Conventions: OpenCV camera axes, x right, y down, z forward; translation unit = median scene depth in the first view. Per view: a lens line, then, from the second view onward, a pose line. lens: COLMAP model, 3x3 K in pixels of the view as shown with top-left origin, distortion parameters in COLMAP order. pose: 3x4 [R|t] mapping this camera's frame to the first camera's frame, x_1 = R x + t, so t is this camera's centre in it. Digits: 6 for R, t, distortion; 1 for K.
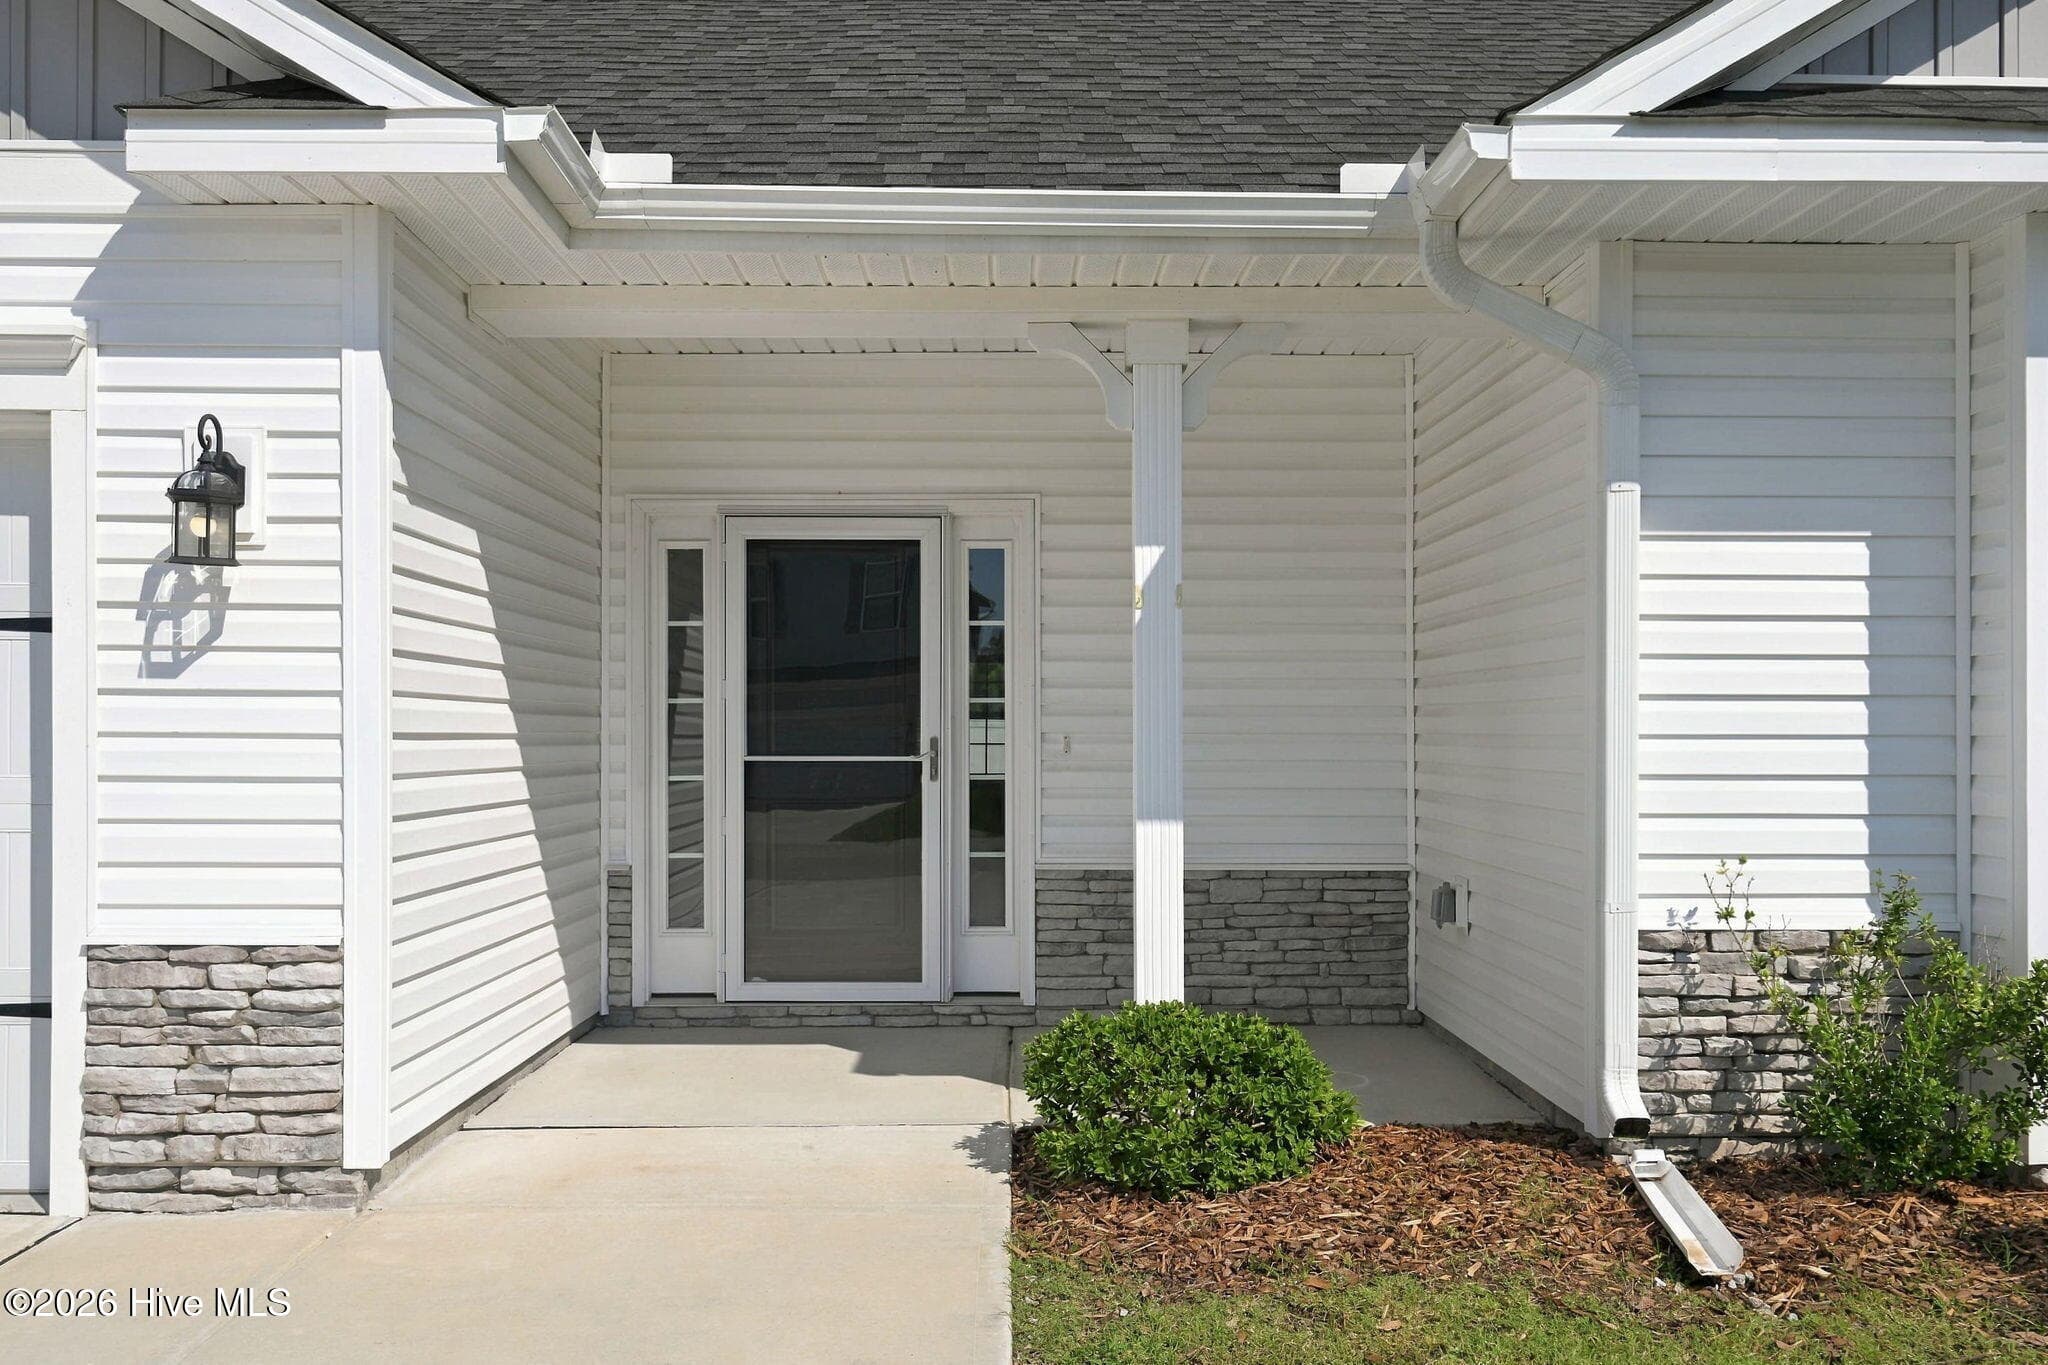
lens RADIAL K [[1767.4, 0, 1025.3], [0, 1767.4, 705.0], [0, 0, 1]] dist [0.005207, 0.001516]
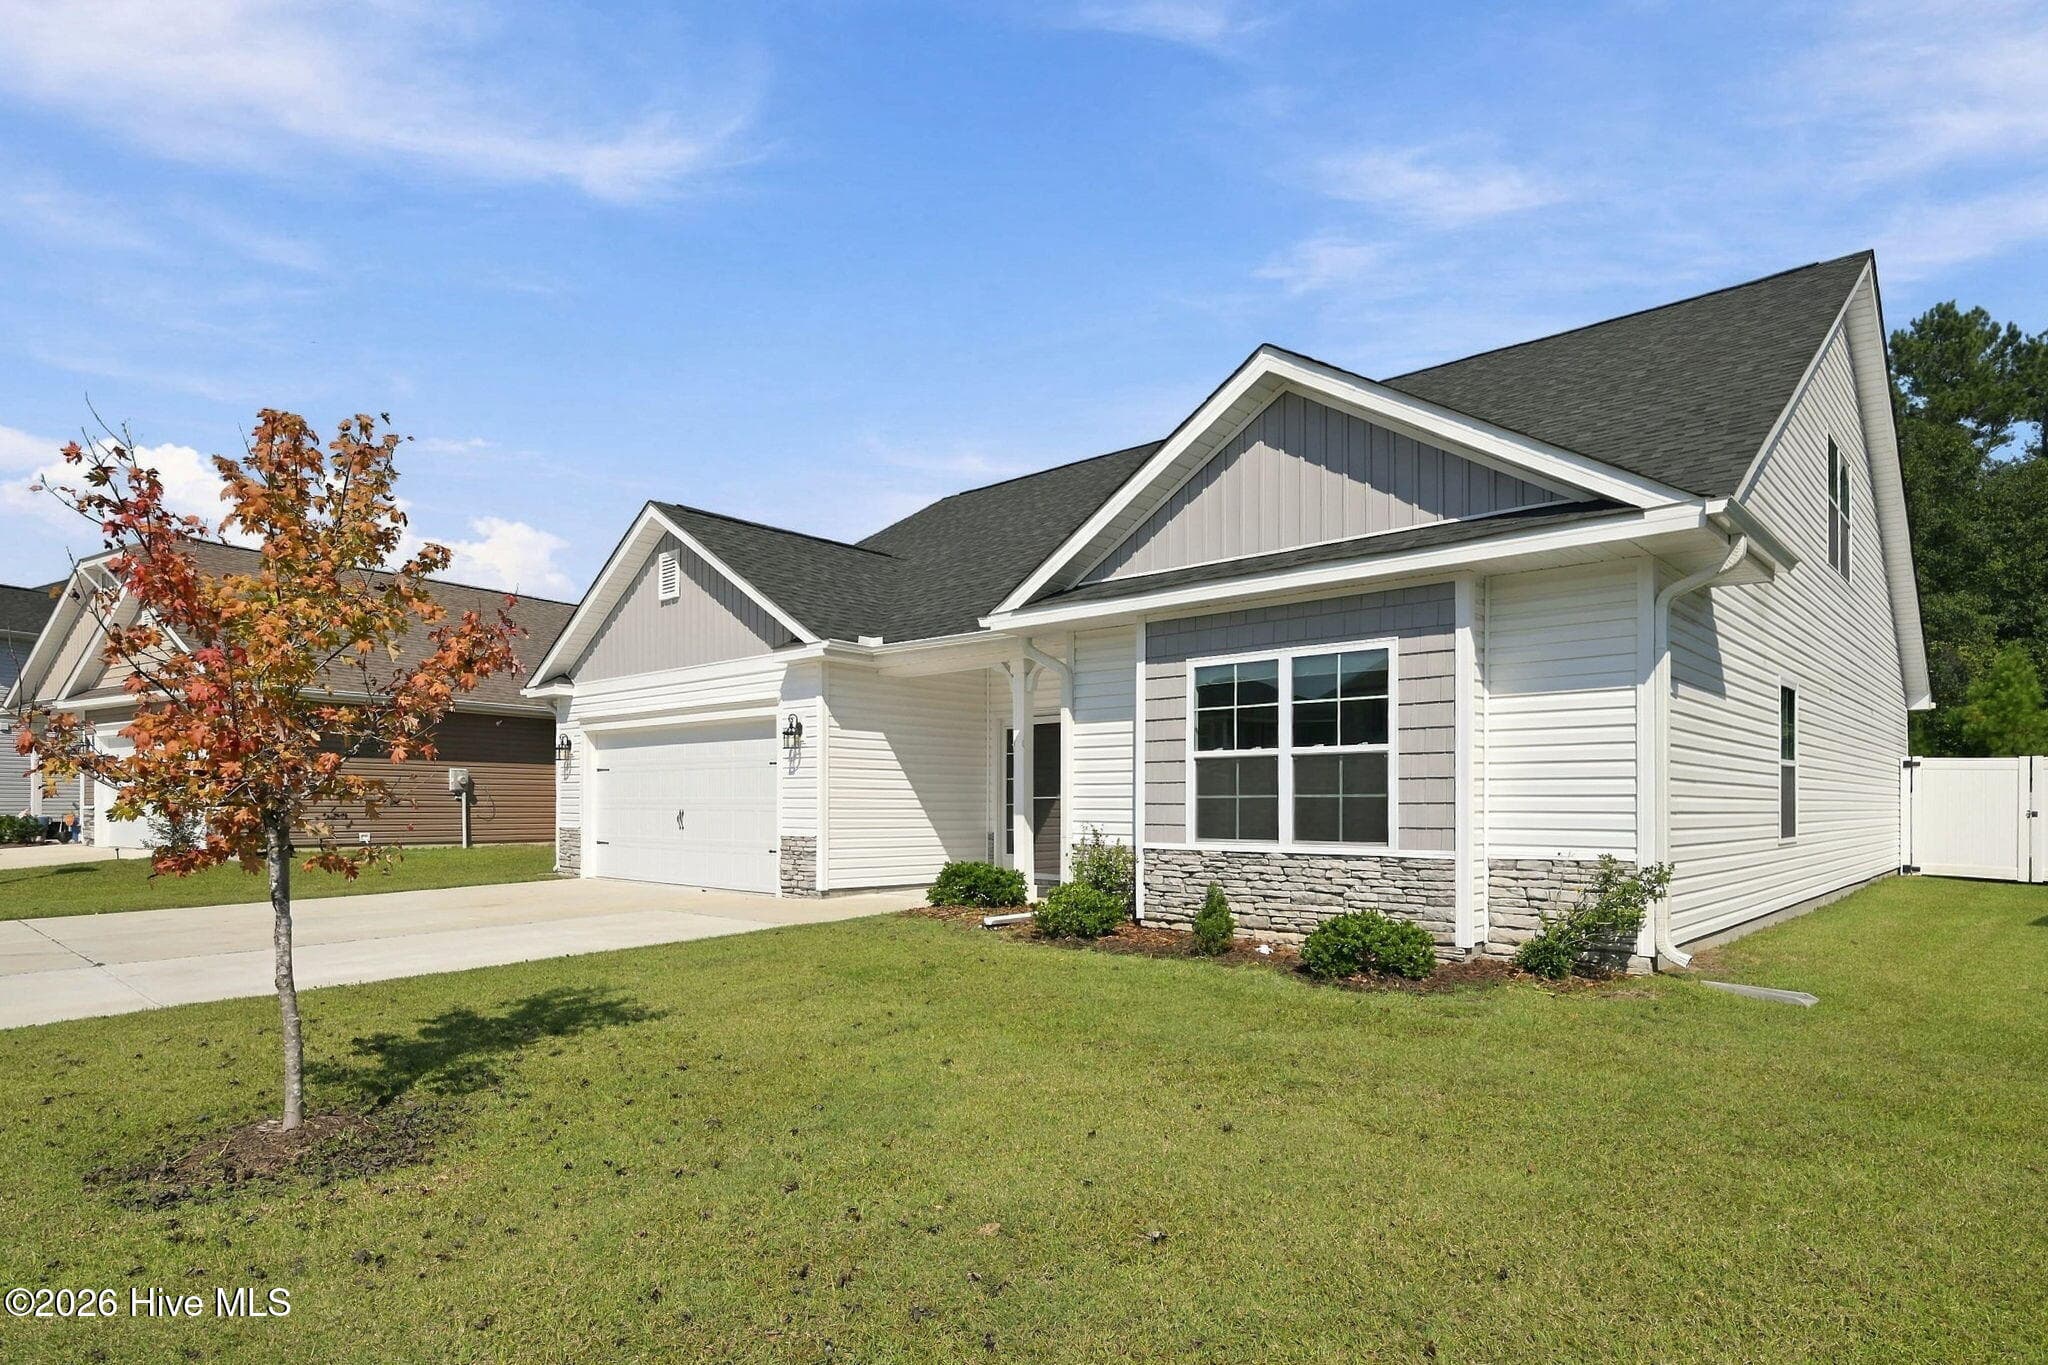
lens RADIAL K [[1094.6, 0, 1058.9], [0, 1094.6, 787.3], [0, 0, 1]] dist [-0.011183, -0.002606]
pose [[0.741502, -0.009995, -0.670876, 1.746217], [0.007155, 0.999950, -0.006990, 0.038049], [0.670912, 0.000383, 0.741537, -0.532134]]
